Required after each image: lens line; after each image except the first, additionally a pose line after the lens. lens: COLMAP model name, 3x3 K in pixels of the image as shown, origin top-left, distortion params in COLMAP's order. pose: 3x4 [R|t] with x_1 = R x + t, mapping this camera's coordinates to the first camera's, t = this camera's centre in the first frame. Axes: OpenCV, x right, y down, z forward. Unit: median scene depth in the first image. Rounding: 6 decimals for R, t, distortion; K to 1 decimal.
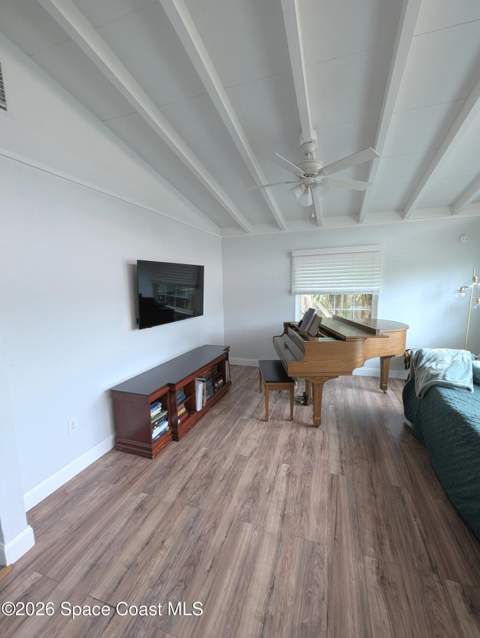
lens RADIAL K [[259.1, 0, 245.3], [0, 259.1, 318.5], [0, 0, 1]] dist [-0.007697, 0.000283]
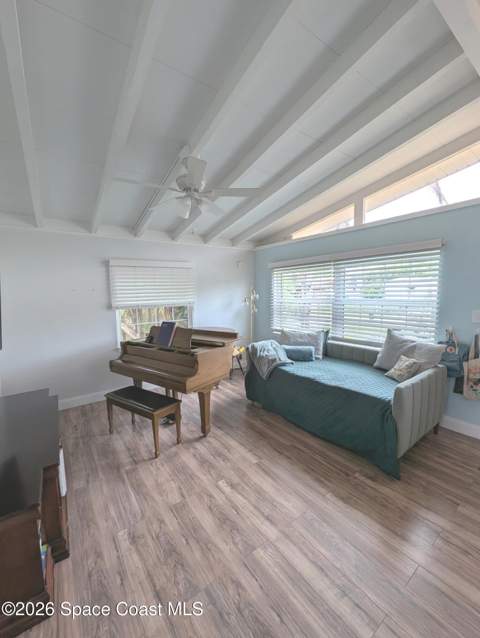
lens RADIAL K [[257.0, 0, 237.9], [0, 257.0, 321.5], [0, 0, 1]] dist [0.000424, -0.000144]
pose [[0.590055, -0.088168, 0.802534, -0.466542], [0.115351, 0.993028, 0.024286, -0.045724], [-0.799080, 0.078243, 0.596111, 0.278683]]
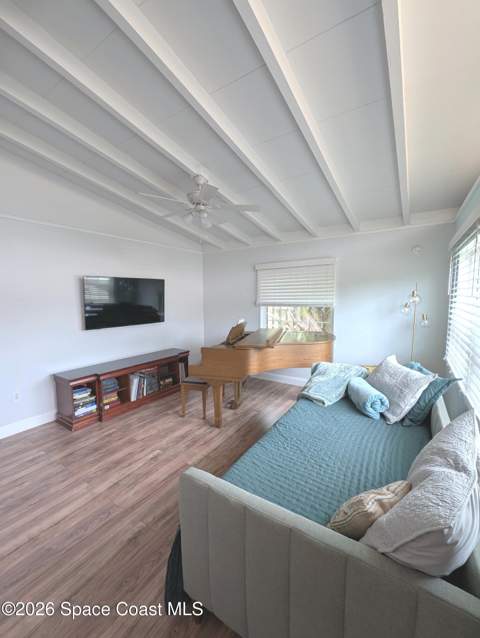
lens RADIAL K [[259.1, 0, 245.3], [0, 259.1, 318.5], [0, 0, 1]] dist [-0.007697, 0.000283]
pose [[0.972124, 0.034824, -0.231868, 0.681420], [-0.043910, 0.998452, -0.034139, -0.006119], [0.230320, 0.043369, 0.972148, -0.059323]]
